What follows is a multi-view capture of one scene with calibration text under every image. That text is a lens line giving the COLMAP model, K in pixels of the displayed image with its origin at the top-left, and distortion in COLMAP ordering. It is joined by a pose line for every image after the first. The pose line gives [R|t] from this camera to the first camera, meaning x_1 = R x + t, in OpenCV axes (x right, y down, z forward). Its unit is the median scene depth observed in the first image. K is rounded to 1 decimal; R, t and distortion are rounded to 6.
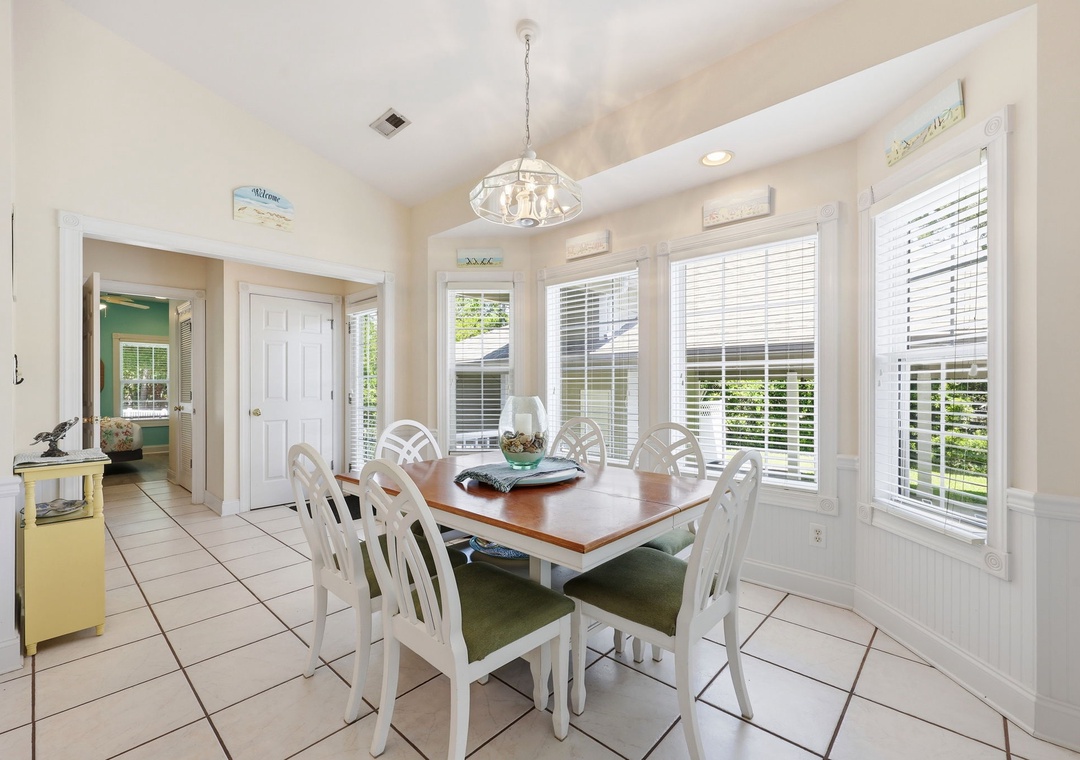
lens RADIAL K [[466.1, 0, 543.0], [0, 466.1, 386.1], [0, 0, 1]] dist [-0.001131, 0.001081]
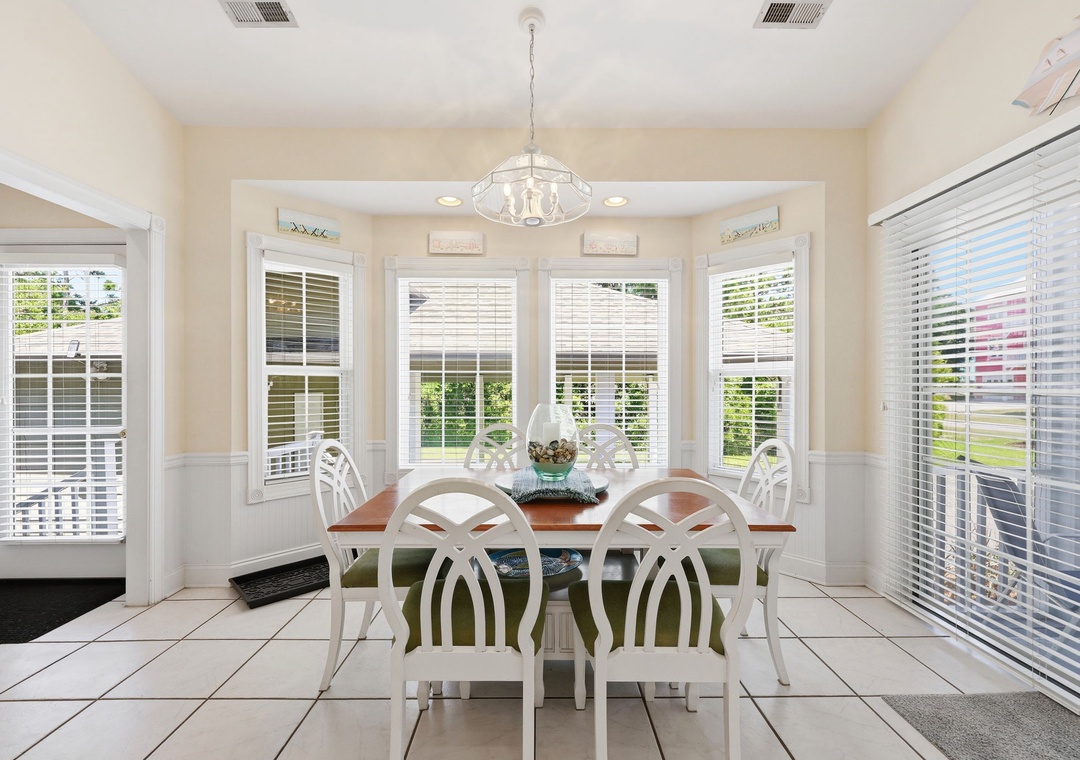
lens RADIAL K [[466.1, 0, 541.0], [0, 466.1, 386.9], [0, 0, 1]] dist [-0.001131, 0.001081]
pose [[0.732770, 0.003042, 0.680469, -0.526407], [-0.001677, 0.999995, -0.002664, -0.007733], [-0.680474, 0.000811, 0.732772, 0.228824]]
